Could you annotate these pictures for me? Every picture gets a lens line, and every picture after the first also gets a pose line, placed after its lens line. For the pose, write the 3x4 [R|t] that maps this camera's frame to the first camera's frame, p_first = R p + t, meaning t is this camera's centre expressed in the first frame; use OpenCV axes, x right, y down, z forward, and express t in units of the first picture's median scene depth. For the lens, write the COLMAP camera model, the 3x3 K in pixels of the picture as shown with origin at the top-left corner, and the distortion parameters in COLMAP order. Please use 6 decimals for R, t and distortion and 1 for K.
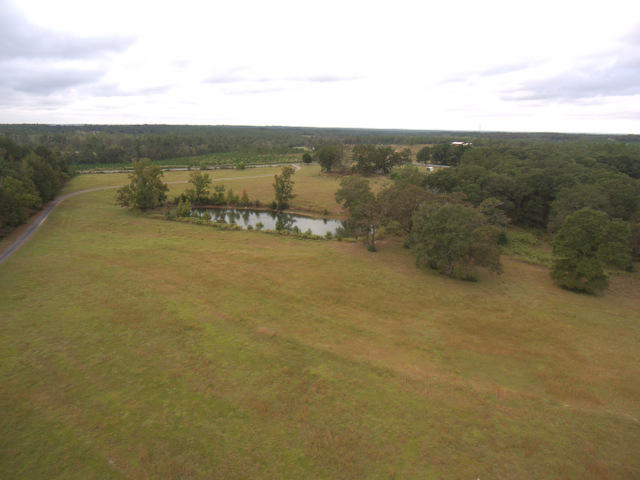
lens RADIAL K [[376.6, 0, 320.0], [0, 376.6, 240.0], [0, 0, 1]] dist [-0.017357, -0.002785]
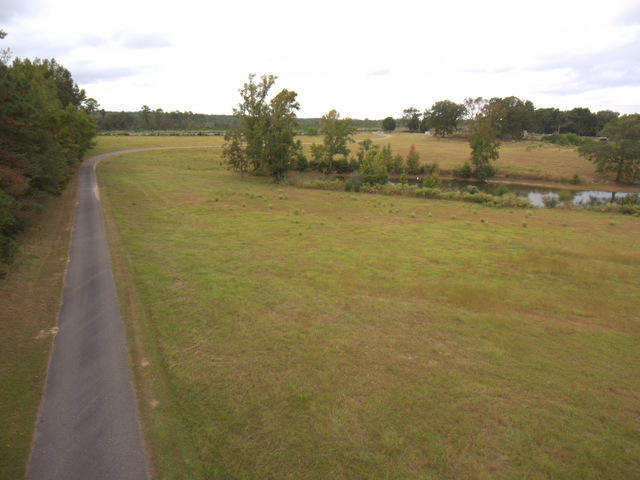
lens RADIAL K [[376.6, 0, 320.0], [0, 376.6, 240.0], [0, 0, 1]] dist [-0.017357, -0.002785]
pose [[0.997492, -0.018663, 0.068277, -0.385207], [0.017288, 0.999637, 0.020670, -0.000083], [-0.068638, -0.019438, 0.997452, 0.412265]]
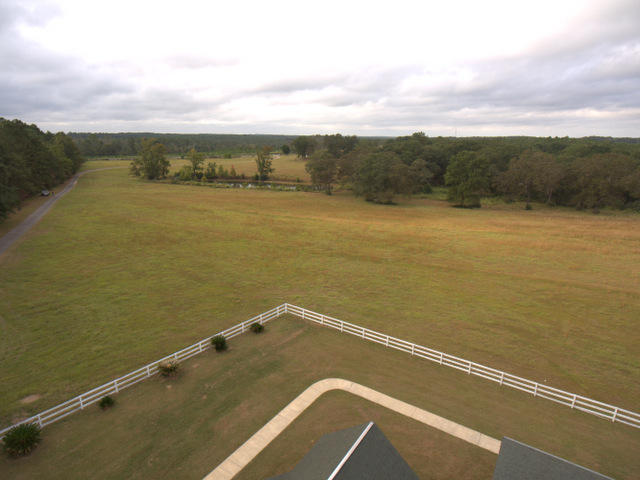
lens RADIAL K [[376.6, 0, 320.0], [0, 376.6, 240.0], [0, 0, 1]] dist [-0.017357, -0.002785]
pose [[0.999034, -0.020622, 0.038807, 0.032268], [0.021444, 0.999552, -0.020890, 0.140705], [-0.038359, 0.021702, 0.999028, -0.230965]]
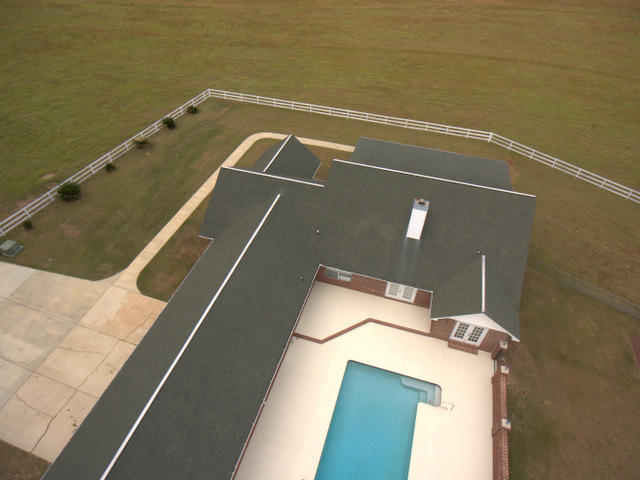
lens RADIAL K [[376.6, 0, 320.0], [0, 376.6, 240.0], [0, 0, 1]] dist [-0.017357, -0.002785]
pose [[0.945919, -0.234543, 0.224111, 0.011106], [0.099676, 0.867563, 0.487237, 0.143408], [-0.308709, -0.438548, 0.844023, -0.305909]]
